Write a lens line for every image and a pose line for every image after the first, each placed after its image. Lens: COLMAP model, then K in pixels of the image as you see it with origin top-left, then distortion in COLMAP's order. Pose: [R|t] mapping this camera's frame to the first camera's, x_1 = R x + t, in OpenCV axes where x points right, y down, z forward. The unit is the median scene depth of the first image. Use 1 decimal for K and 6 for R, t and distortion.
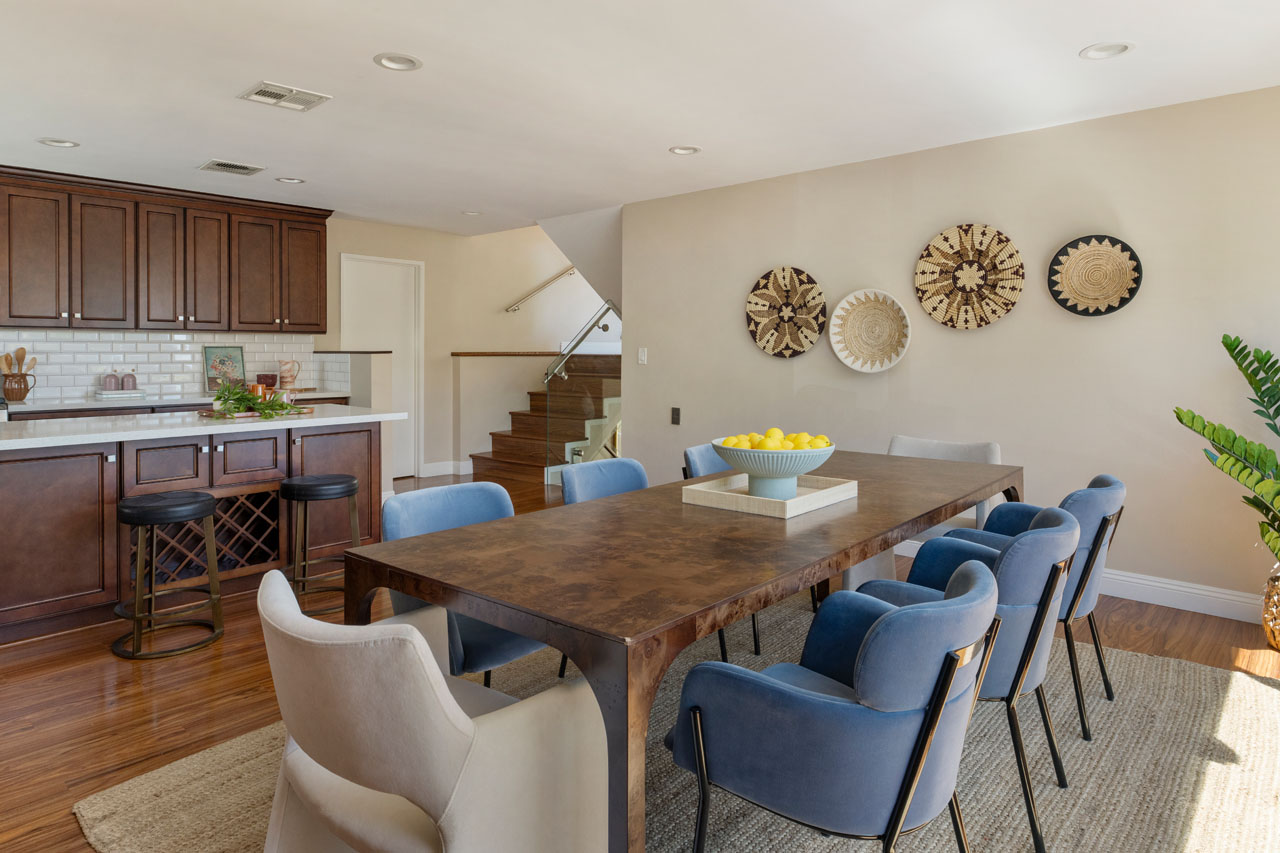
lens RADIAL K [[751.7, 0, 615.8], [0, 751.7, 357.8], [0, 0, 1]] dist [-0.001494, -0.001686]
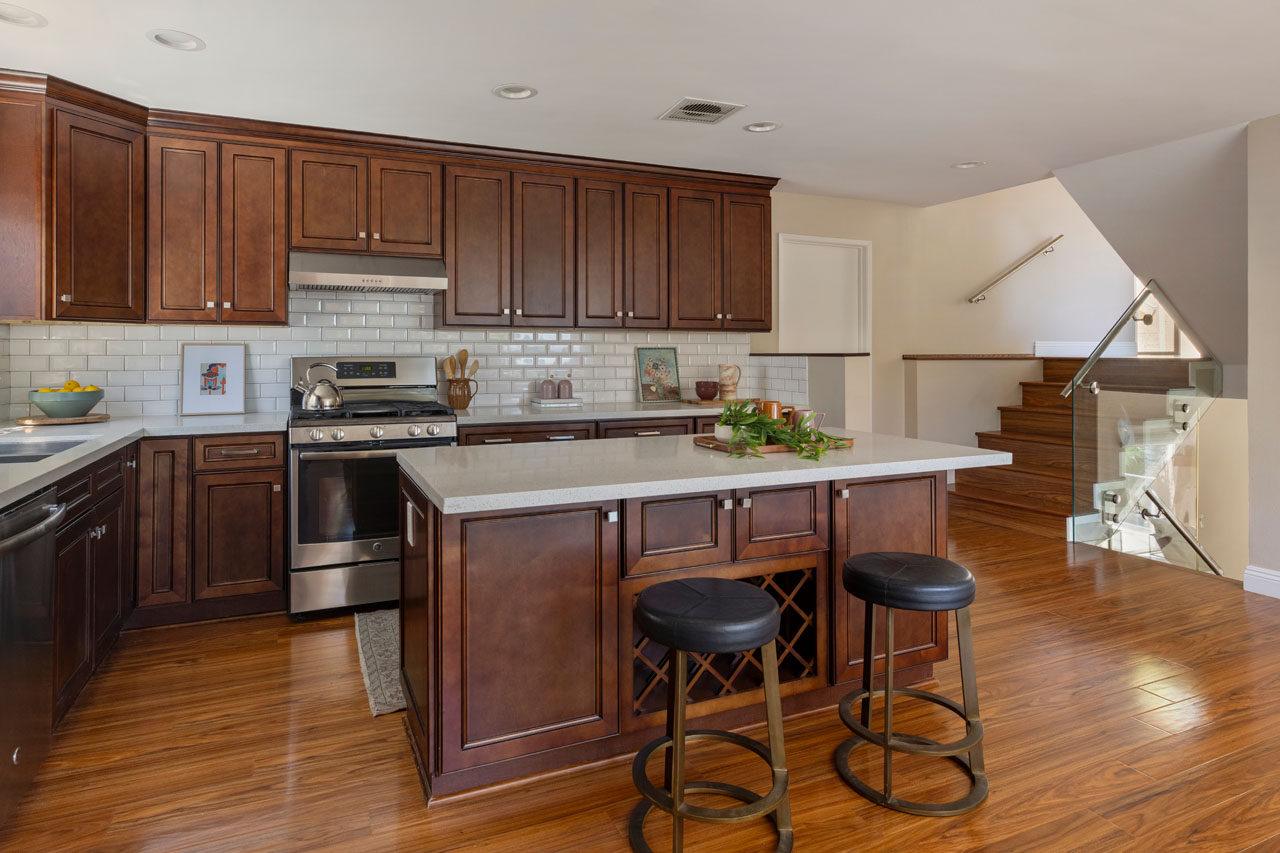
lens RADIAL K [[751.7, 0, 651.3], [0, 751.7, 355.0], [0, 0, 1]] dist [-0.001494, -0.001686]
pose [[0.925918, -0.000483, -0.377725, -0.338175], [-0.002434, 0.999971, -0.007246, -0.001493], [0.377718, 0.007628, 0.925889, 0.349515]]
